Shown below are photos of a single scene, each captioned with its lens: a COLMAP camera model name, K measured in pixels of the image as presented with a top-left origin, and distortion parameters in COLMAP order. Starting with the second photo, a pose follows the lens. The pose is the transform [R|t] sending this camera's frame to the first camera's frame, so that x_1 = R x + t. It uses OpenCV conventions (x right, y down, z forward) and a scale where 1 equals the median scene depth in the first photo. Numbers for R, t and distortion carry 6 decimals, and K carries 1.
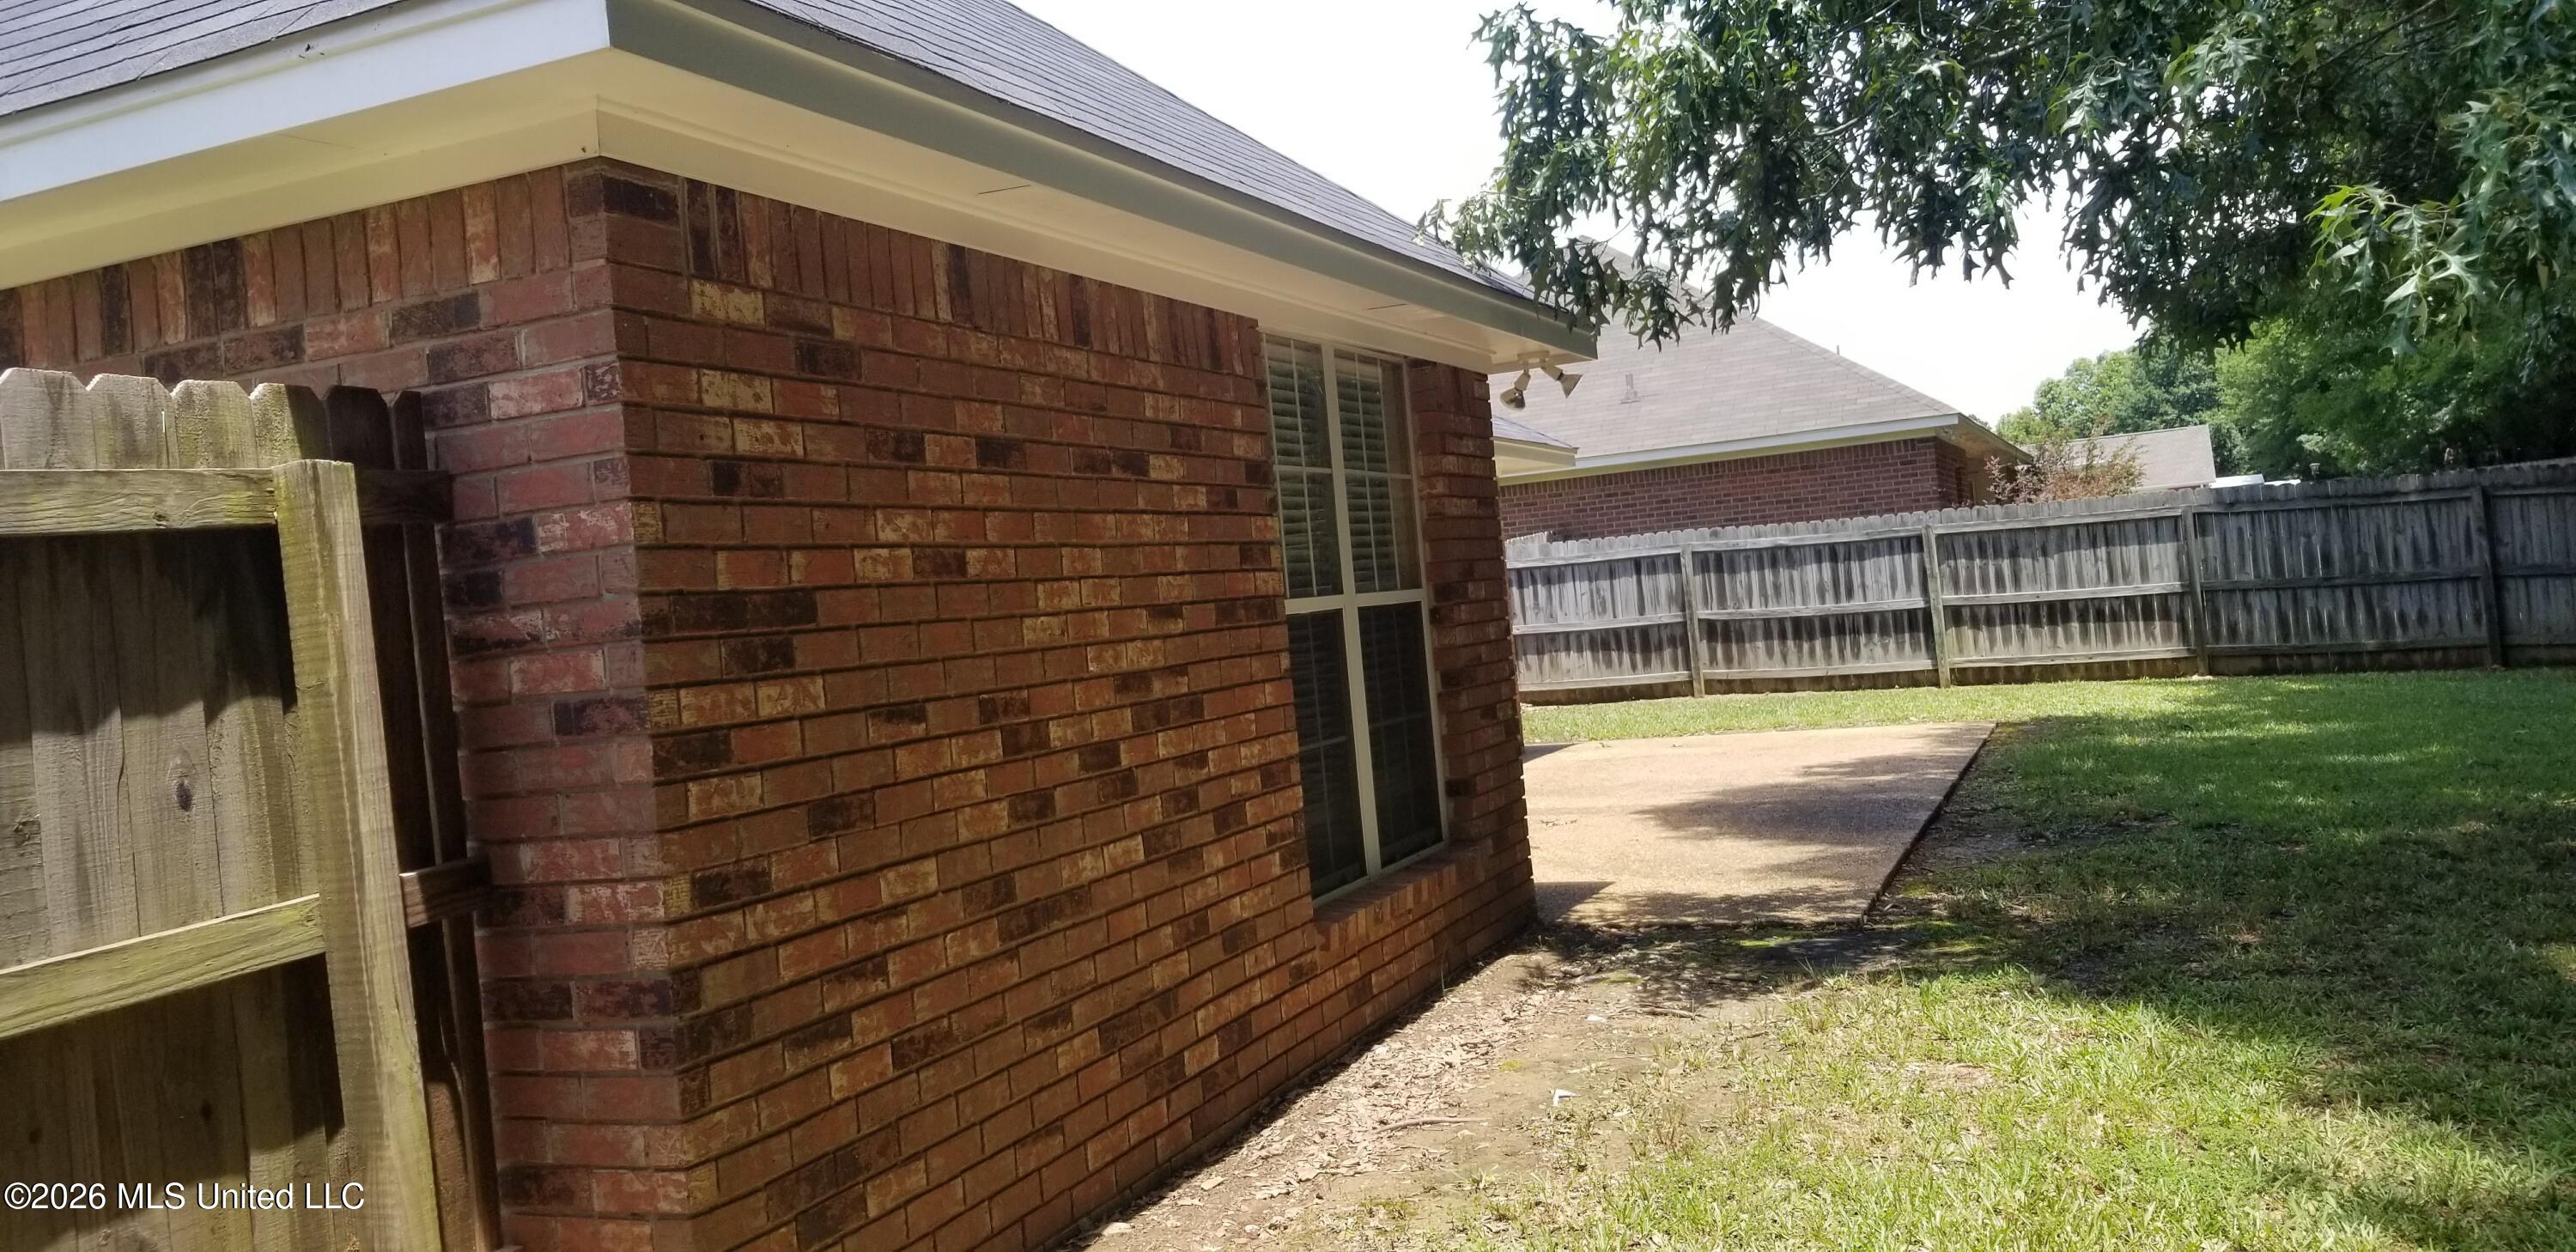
lens RADIAL K [[2003.3, 0, 1281.0], [0, 2003.3, 615.3], [0, 0, 1]] dist [0.075169, -0.126284]
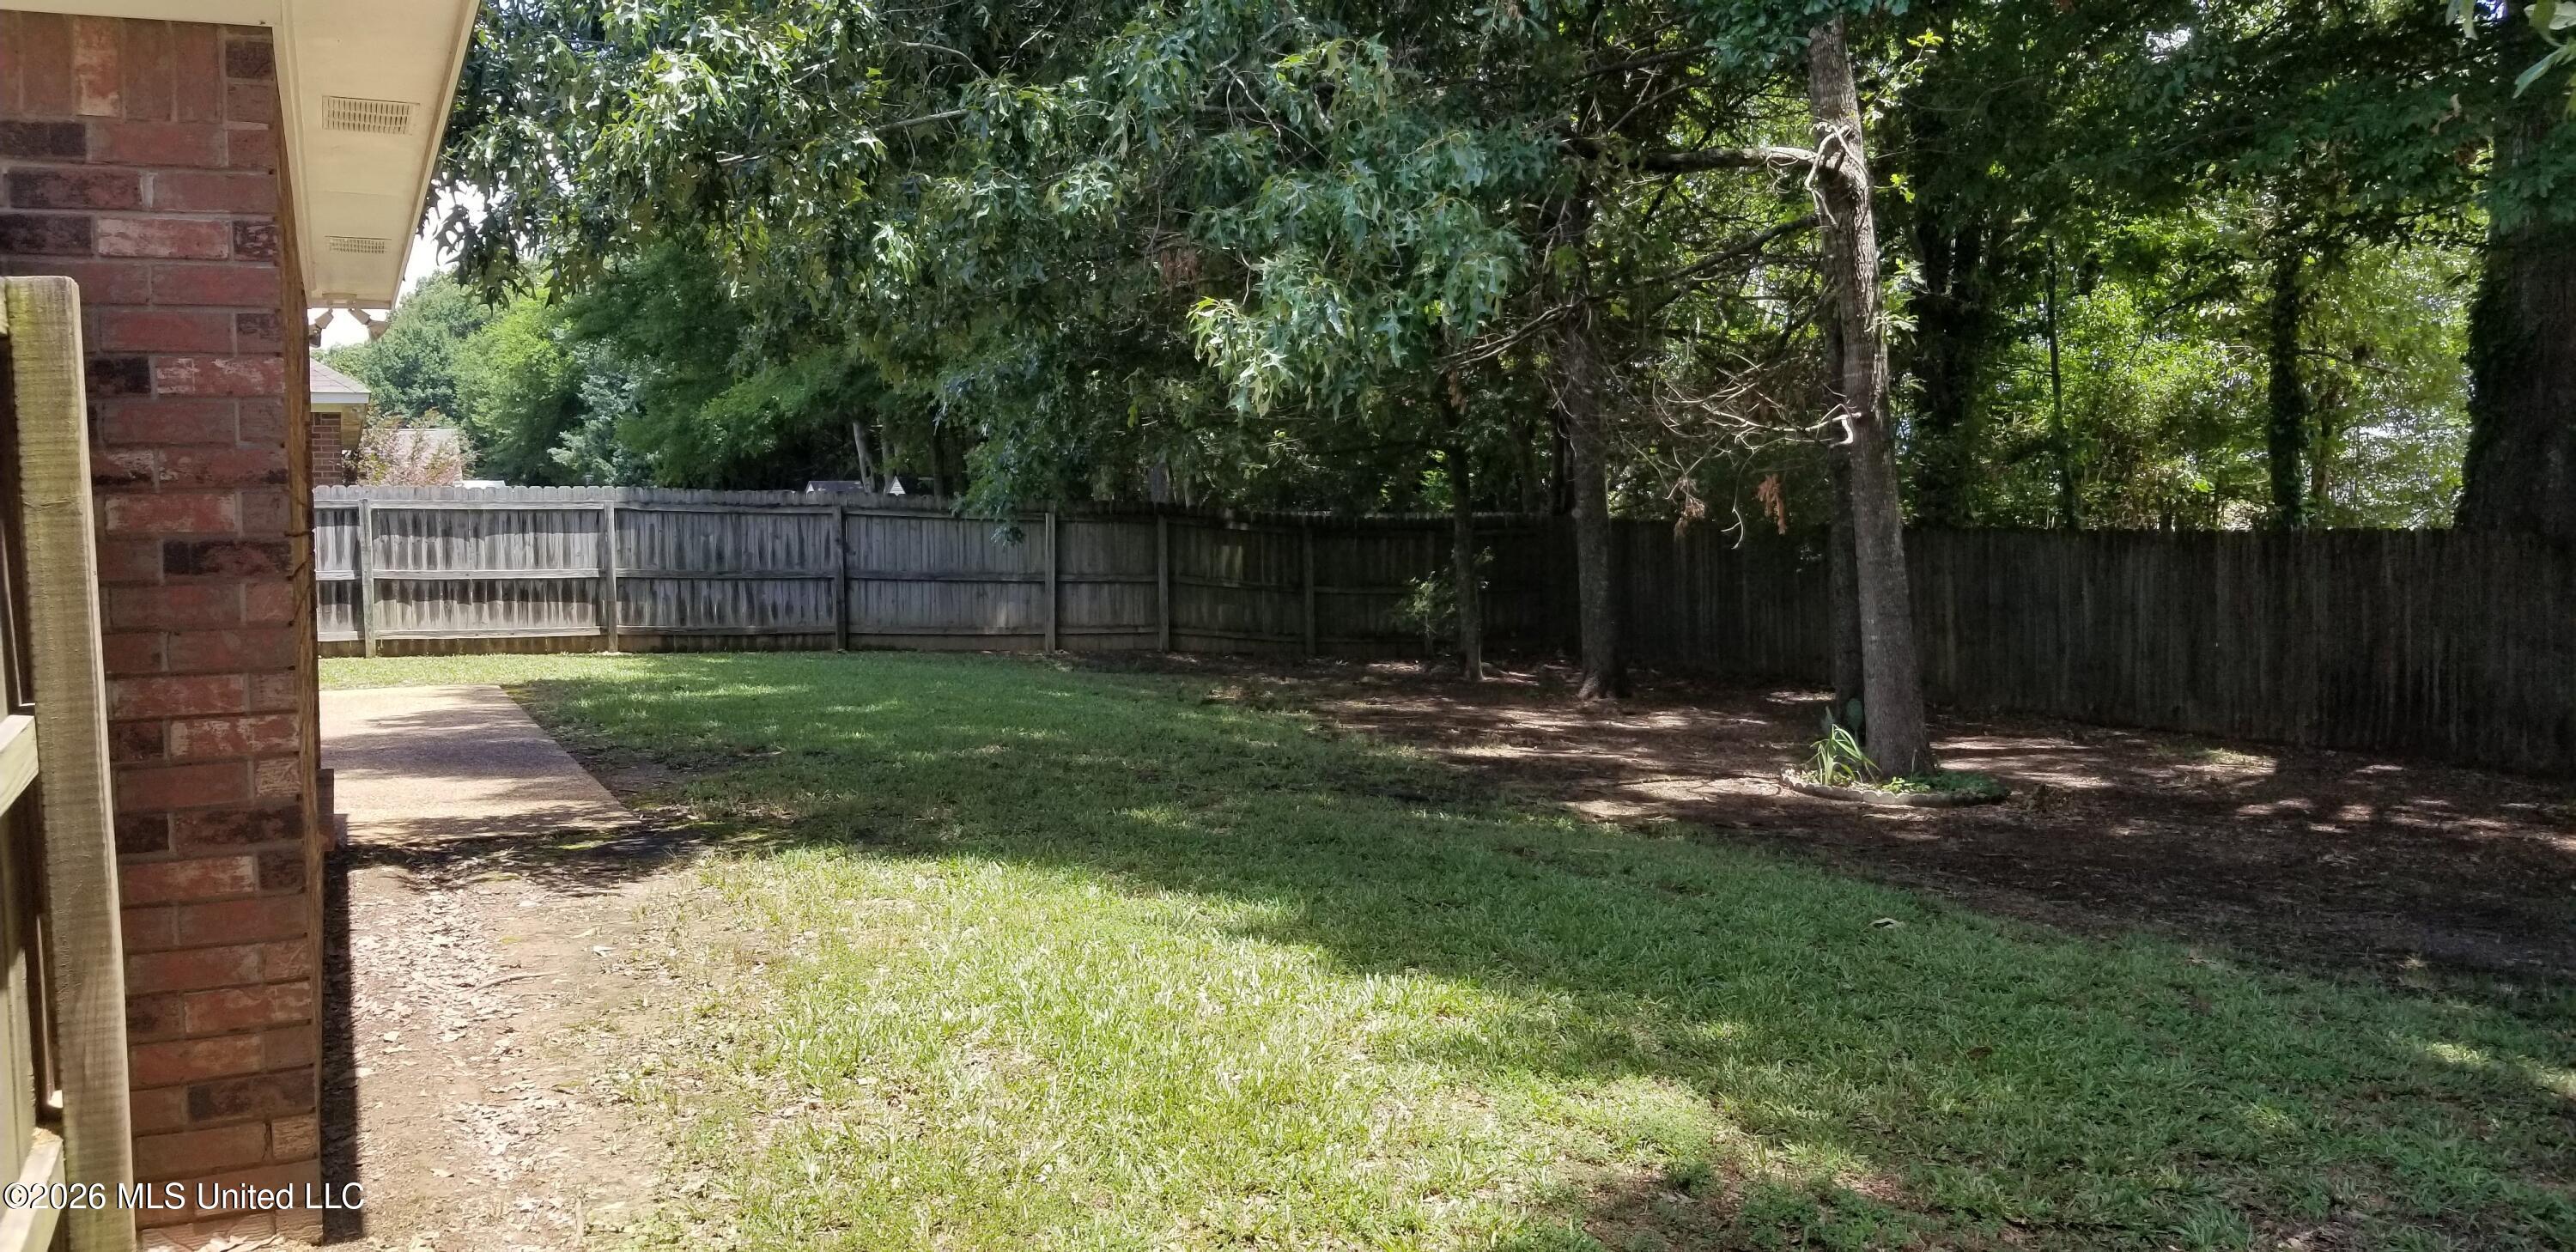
lens RADIAL K [[2003.3, 0, 1216.1], [0, 2003.3, 644.4], [0, 0, 1]] dist [0.075169, -0.126284]
pose [[0.679573, 0.030763, 0.732963, -0.147124], [-0.042147, 0.999107, -0.002856, 0.014853], [-0.732397, -0.028952, 0.680263, -0.017675]]
